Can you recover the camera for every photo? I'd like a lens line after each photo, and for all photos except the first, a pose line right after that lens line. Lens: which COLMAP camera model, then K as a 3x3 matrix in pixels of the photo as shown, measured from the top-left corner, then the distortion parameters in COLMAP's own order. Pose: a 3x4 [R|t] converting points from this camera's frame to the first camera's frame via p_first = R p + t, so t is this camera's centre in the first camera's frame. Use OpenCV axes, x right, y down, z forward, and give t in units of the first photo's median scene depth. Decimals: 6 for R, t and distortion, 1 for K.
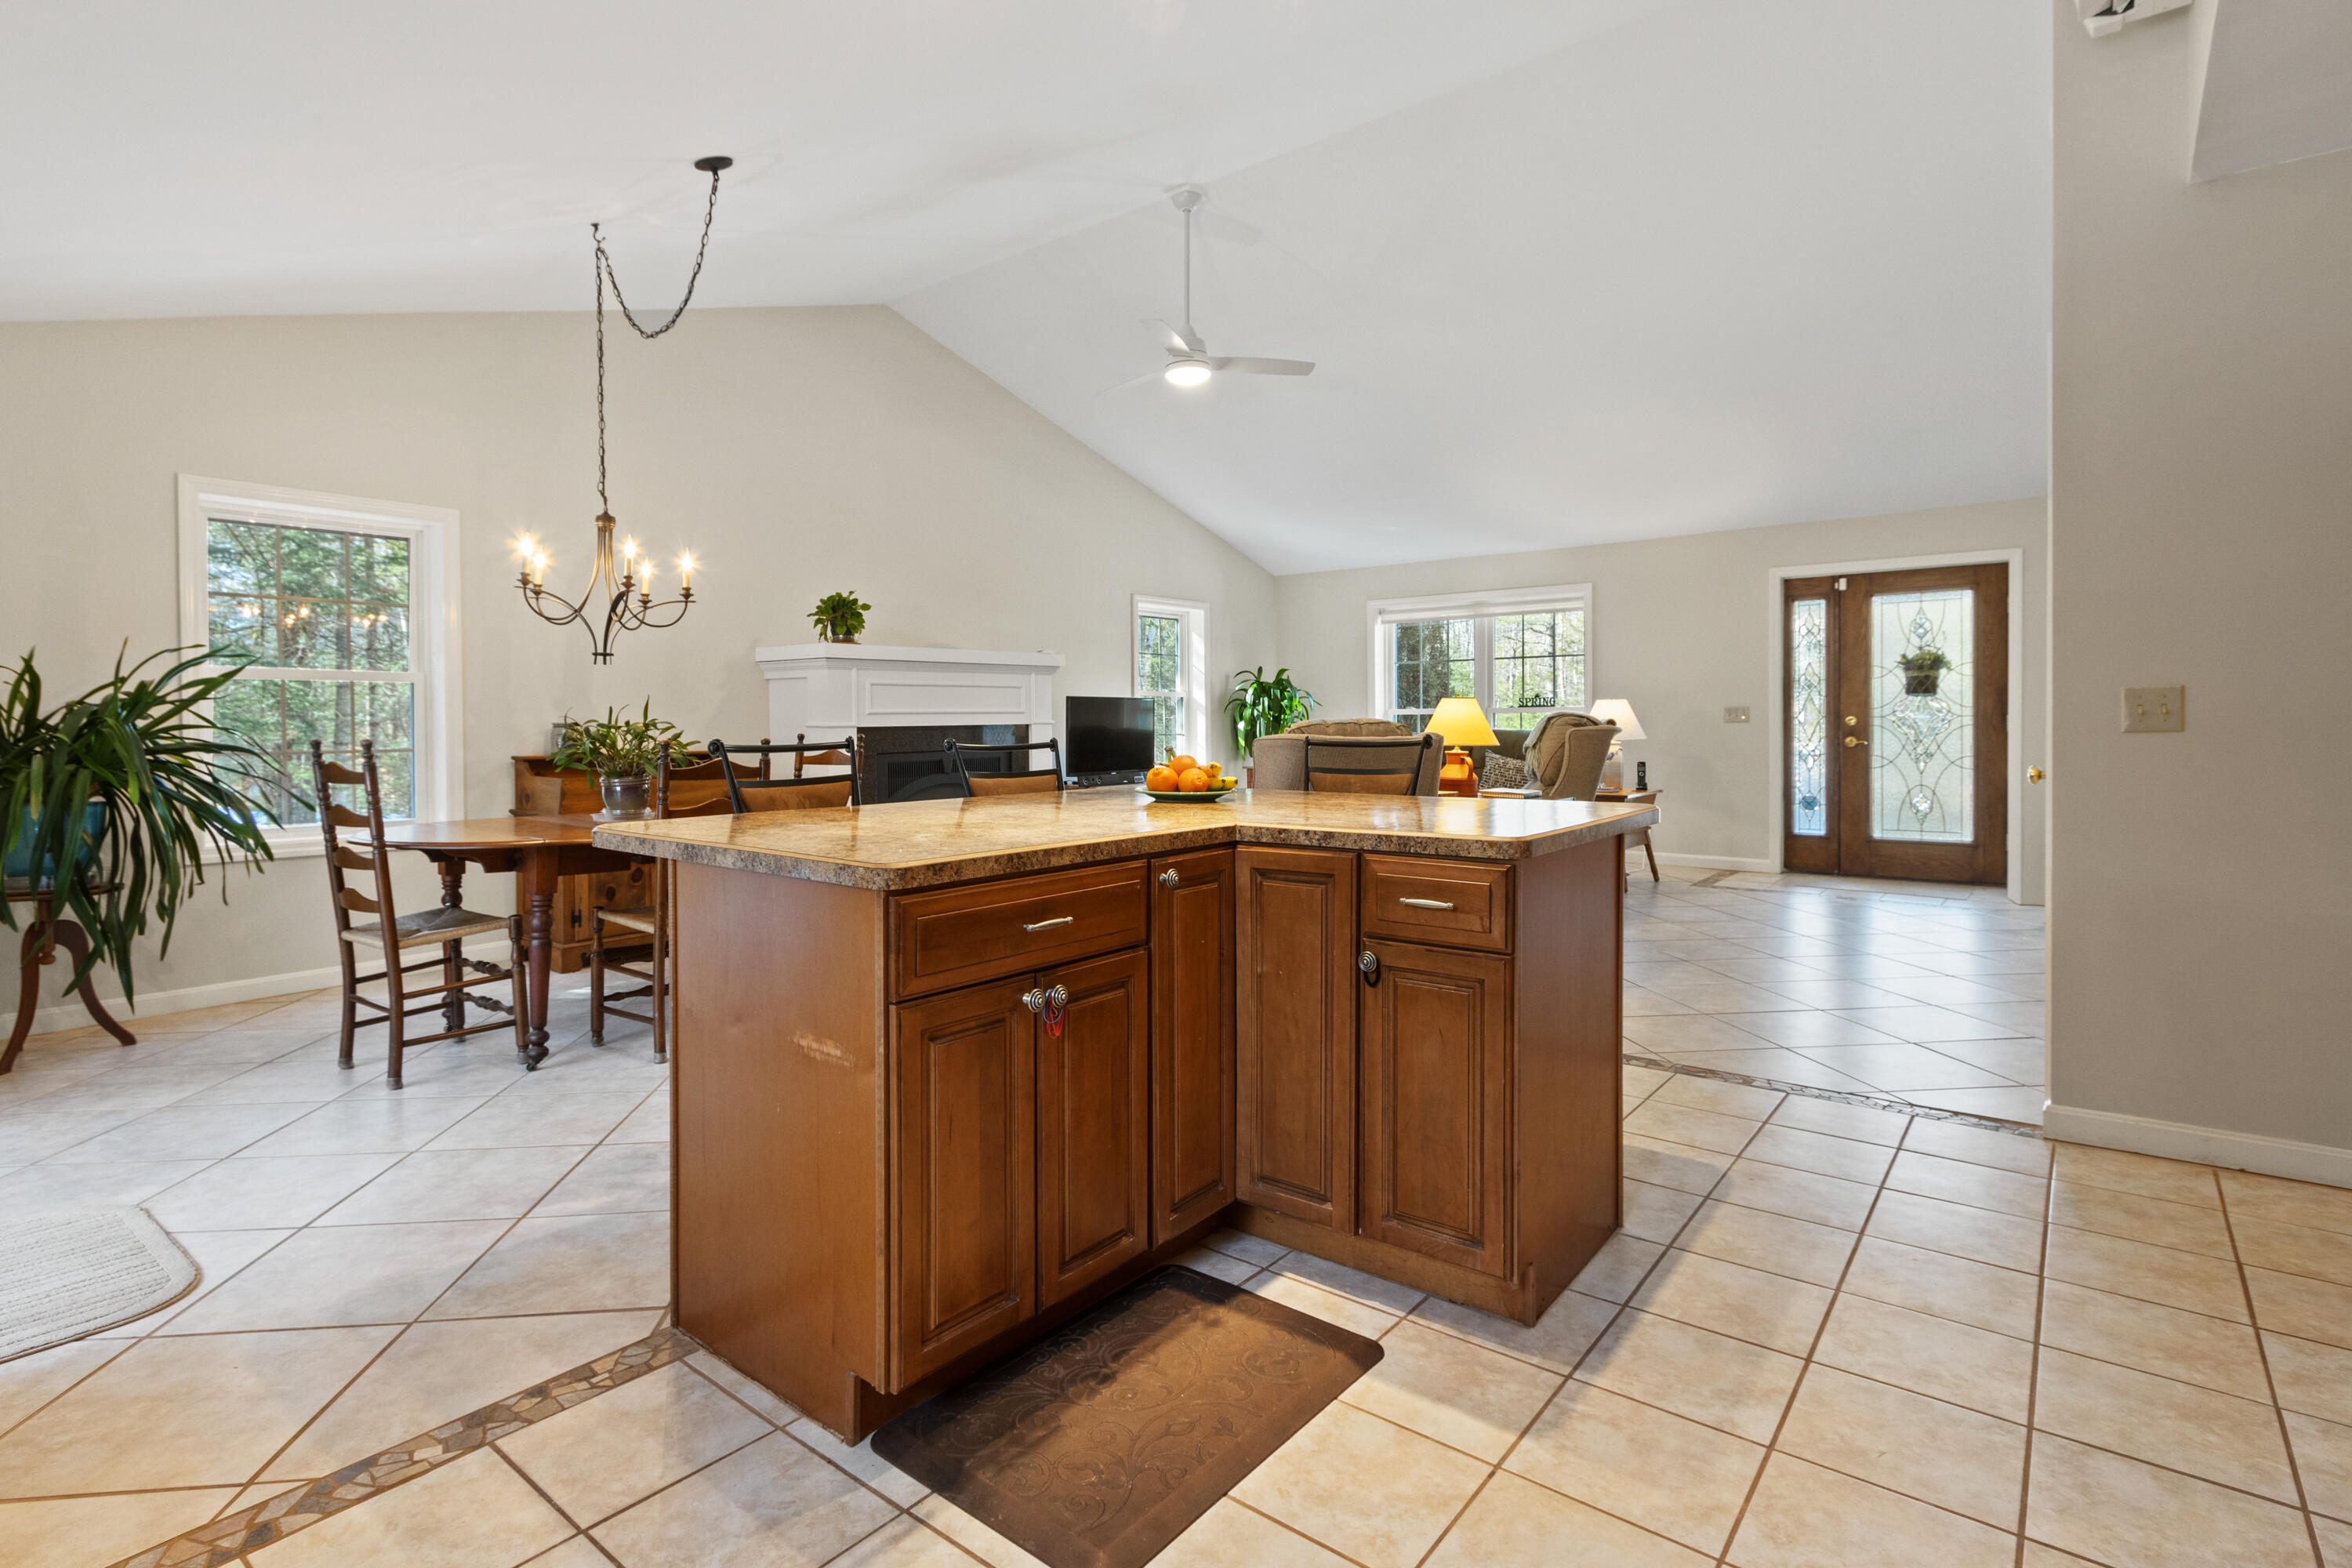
lens RADIAL K [[1132.8, 0, 1169.7], [0, 1132.8, 739.1], [0, 0, 1]] dist [0.002798, 0.000081]
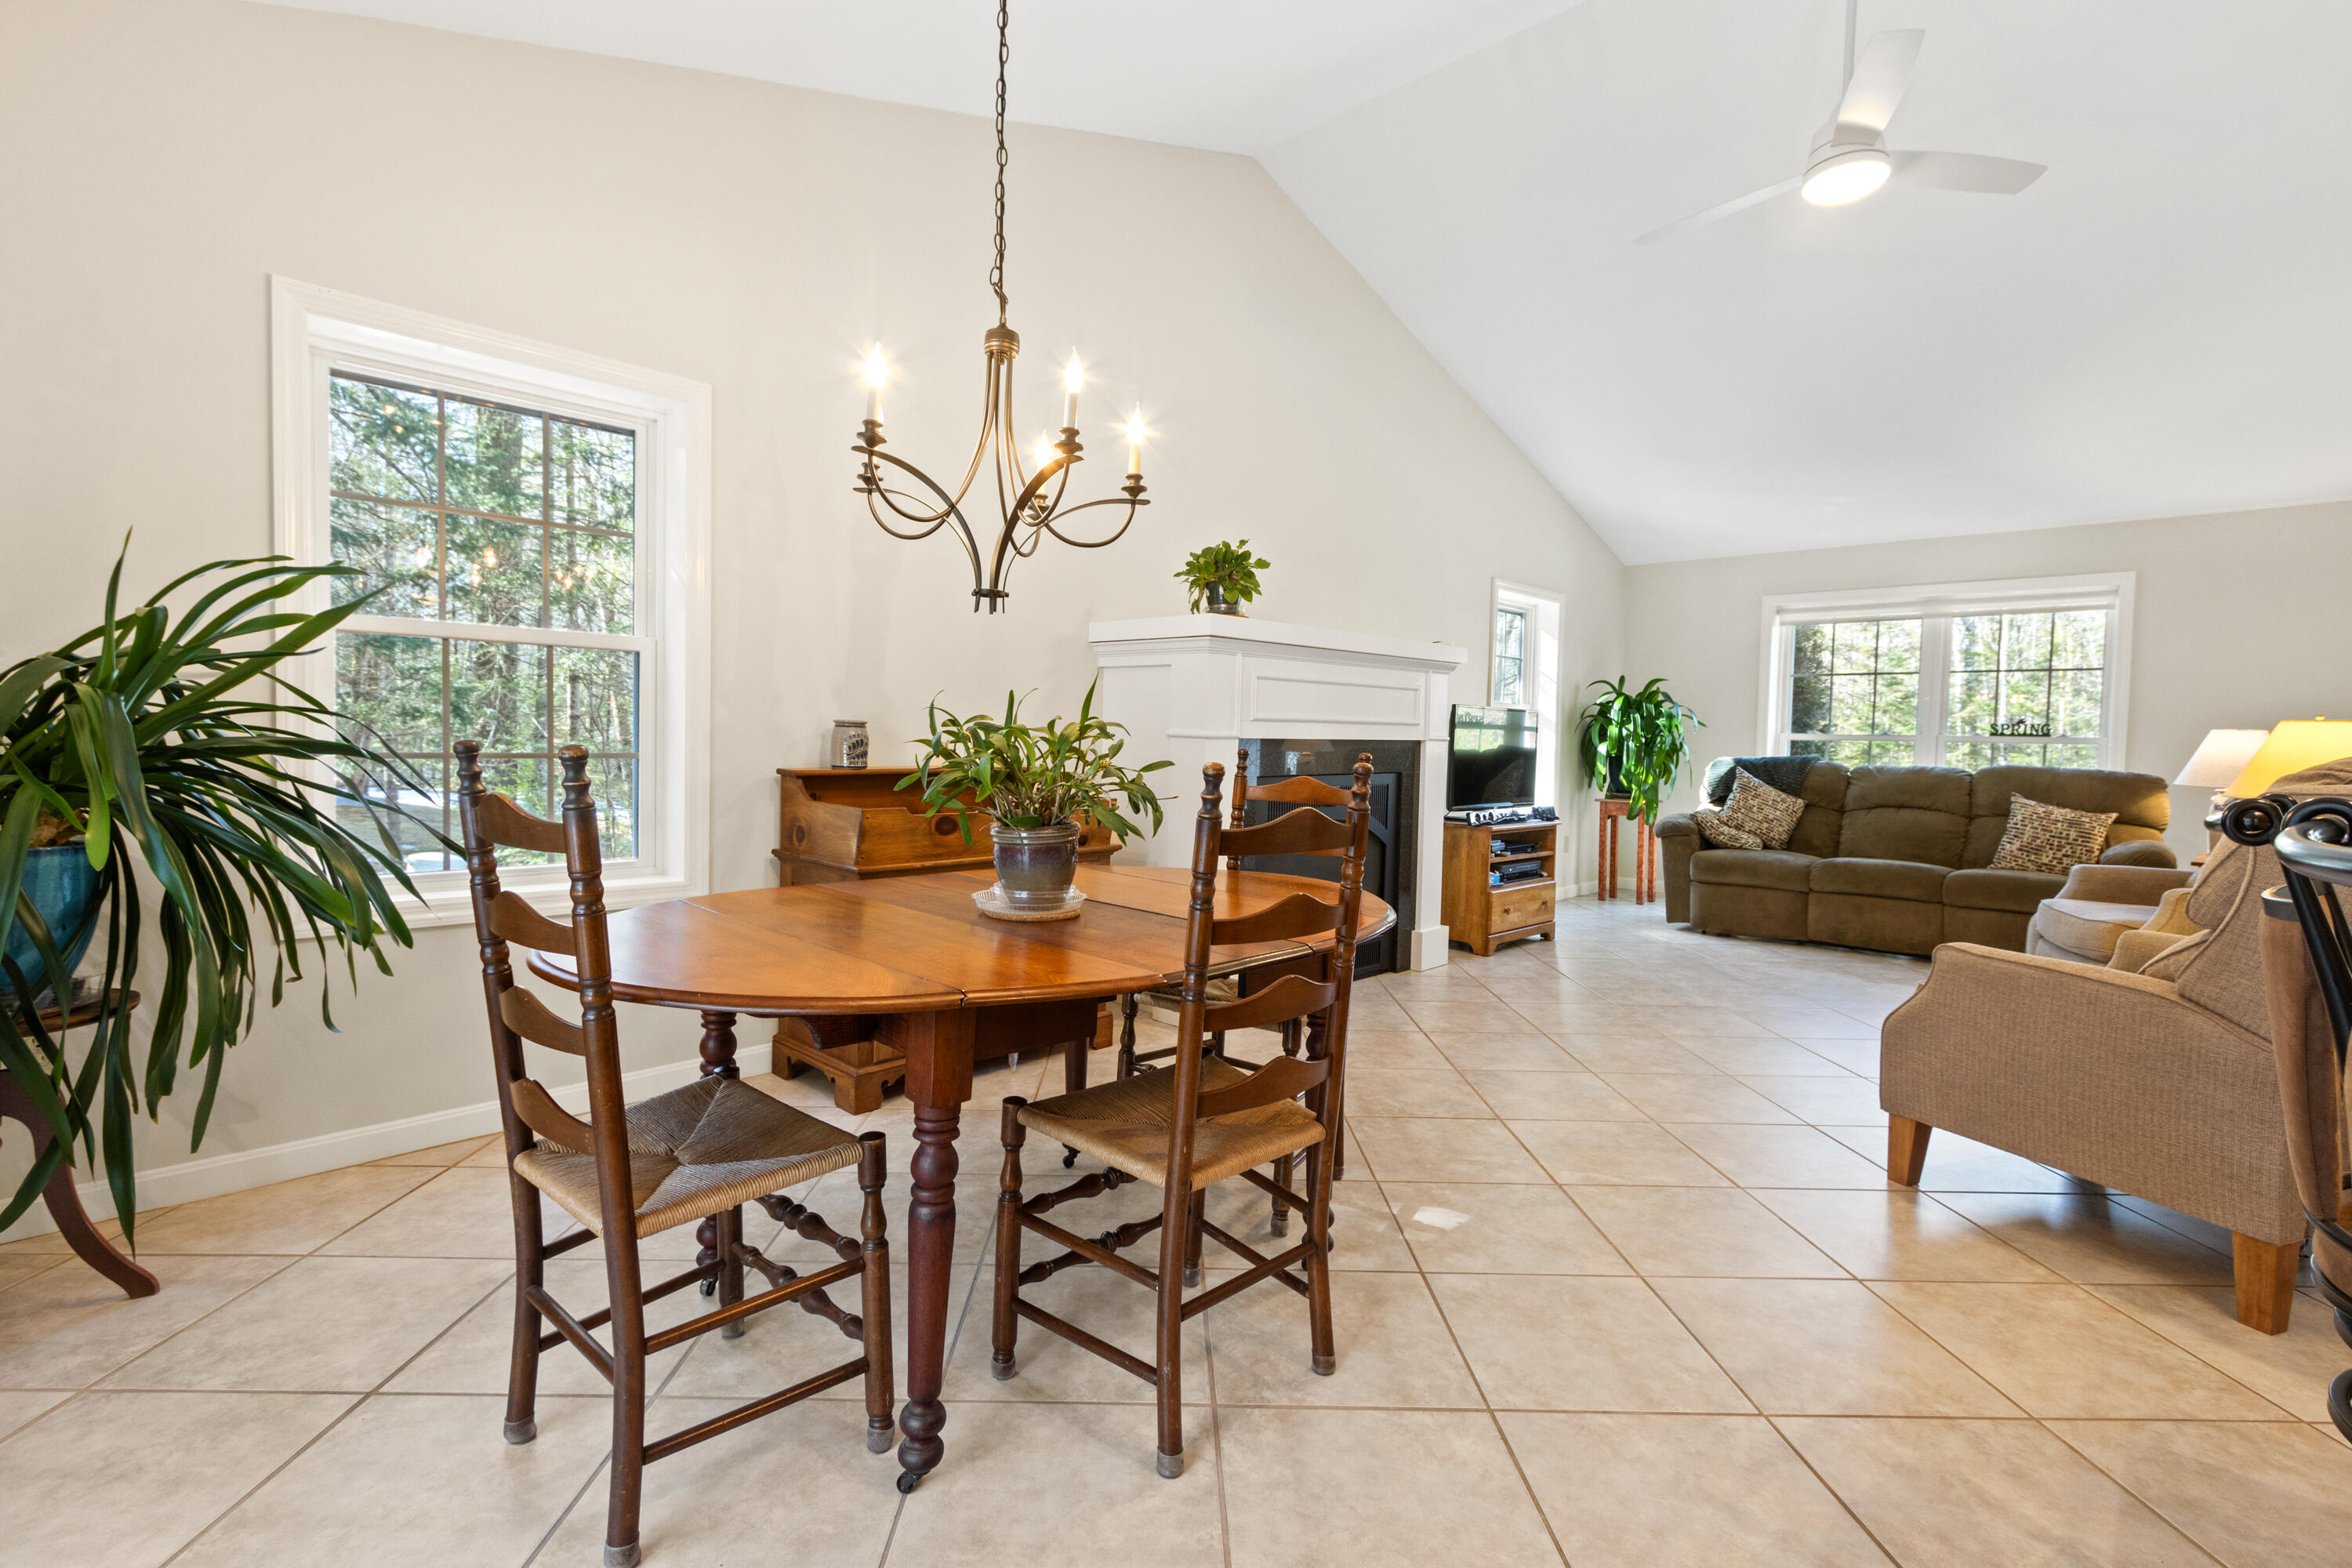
lens RADIAL K [[1089.6, 0, 1213.4], [0, 1089.6, 780.7], [0, 0, 1]] dist [0.001972, 0.000699]
pose [[0.996343, 0.032253, -0.079126, -0.334861], [-0.030221, 0.999185, 0.026753, -0.003109], [0.079925, -0.024264, 0.996506, 0.469656]]
